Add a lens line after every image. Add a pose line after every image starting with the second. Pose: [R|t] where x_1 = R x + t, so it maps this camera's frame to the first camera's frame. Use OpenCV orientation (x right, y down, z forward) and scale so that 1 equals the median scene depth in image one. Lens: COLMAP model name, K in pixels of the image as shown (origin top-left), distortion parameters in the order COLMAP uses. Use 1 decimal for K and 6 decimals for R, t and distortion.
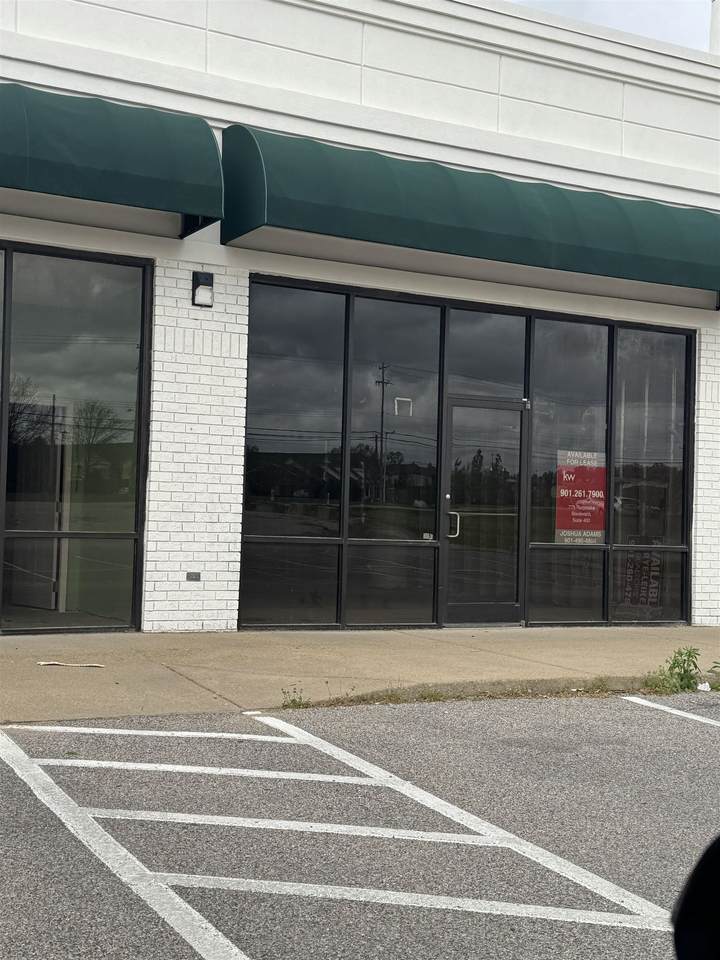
lens RADIAL K [[1295.0, 0, 360.0], [0, 1295.0, 480.0], [0, 0, 1]] dist [0.011276, 0.055558]
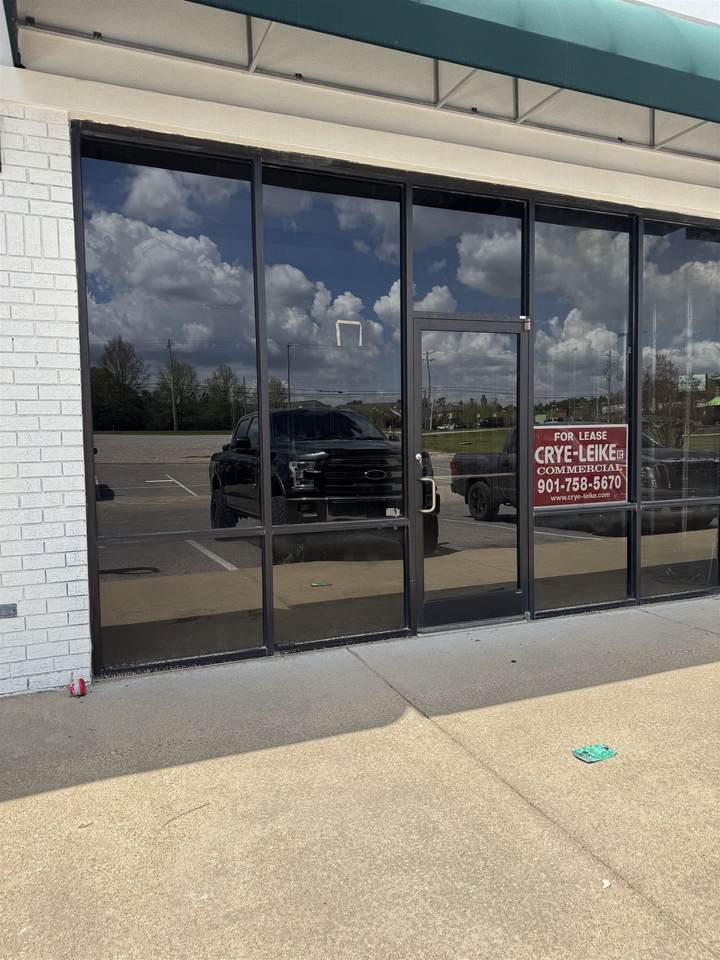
lens RADIAL K [[693.0, 0, 360.0], [0, 693.0, 480.0], [0, 0, 1]] dist [0.028327, -0.001574]
pose [[0.995065, -0.039686, -0.090938, 0.070271], [0.047808, 0.994888, 0.088956, -0.010142], [0.086943, -0.092864, 0.991876, 0.614404]]
